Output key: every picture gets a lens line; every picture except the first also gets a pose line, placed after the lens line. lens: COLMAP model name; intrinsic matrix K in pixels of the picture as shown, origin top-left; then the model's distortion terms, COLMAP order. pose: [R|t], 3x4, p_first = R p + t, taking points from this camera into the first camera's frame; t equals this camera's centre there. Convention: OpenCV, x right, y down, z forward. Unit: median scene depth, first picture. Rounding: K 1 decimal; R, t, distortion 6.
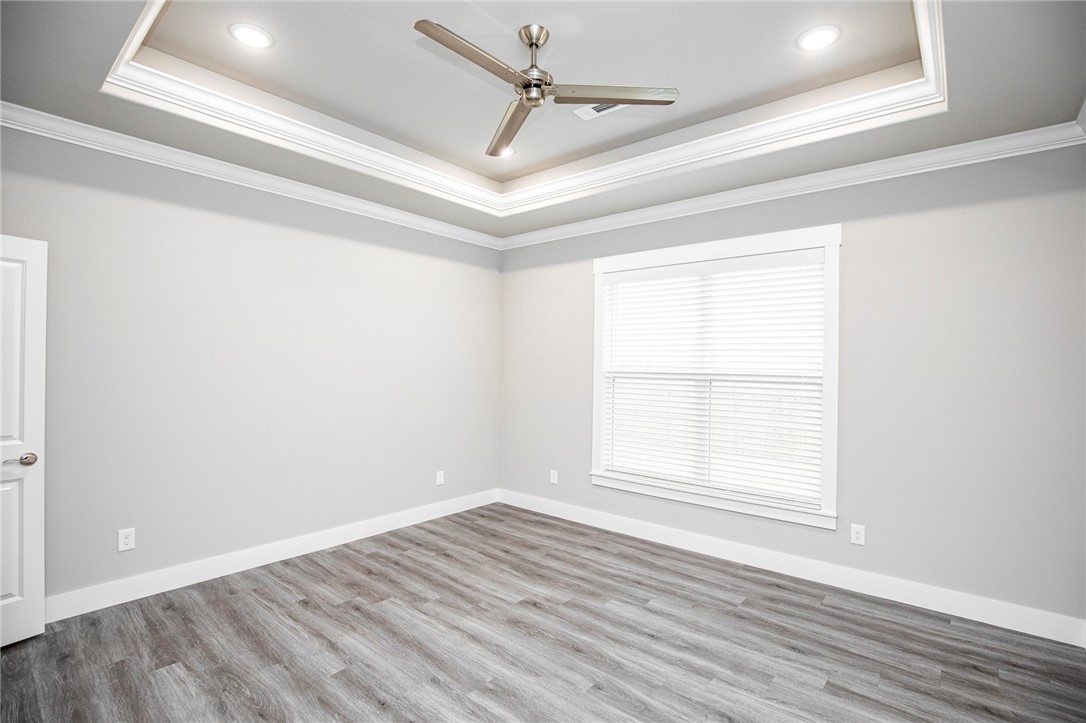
lens RADIAL K [[506.3, 0, 551.9], [0, 506.3, 363.8], [0, 0, 1]] dist [-0.034969, 0.006262]
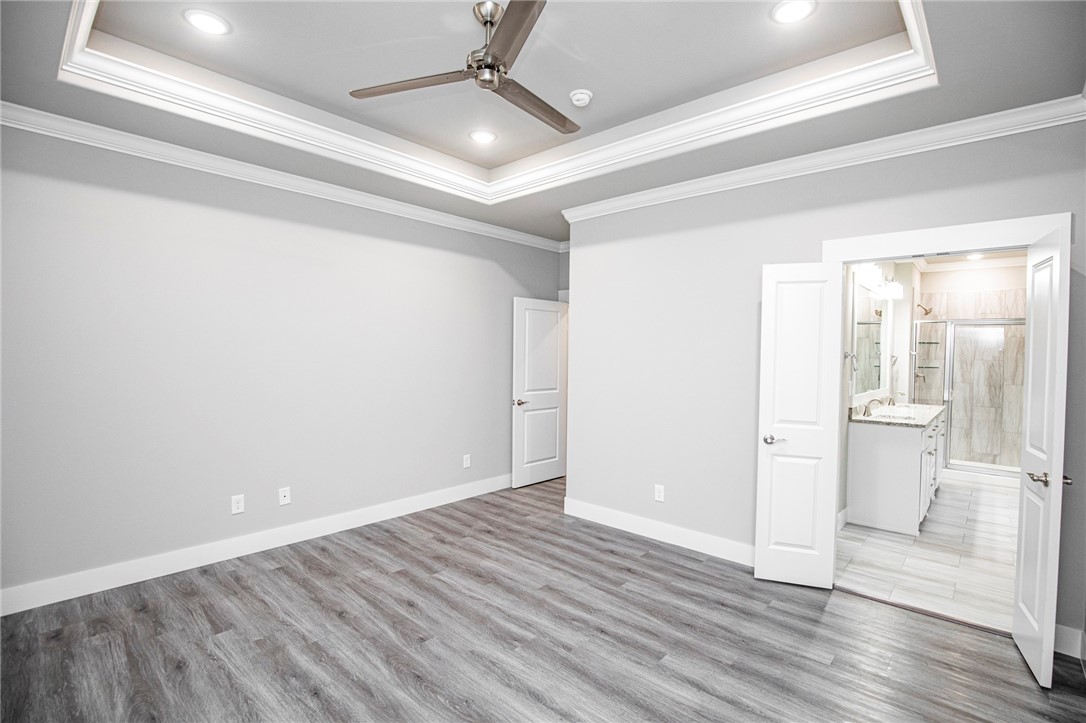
lens RADIAL K [[506.3, 0, 551.9], [0, 506.3, 363.8], [0, 0, 1]] dist [-0.034969, 0.006262]
pose [[-0.998663, -0.028206, 0.043321, -0.219797], [-0.027450, 0.999462, 0.017944, -0.006092], [-0.043804, 0.016731, -0.998900, 1.990546]]
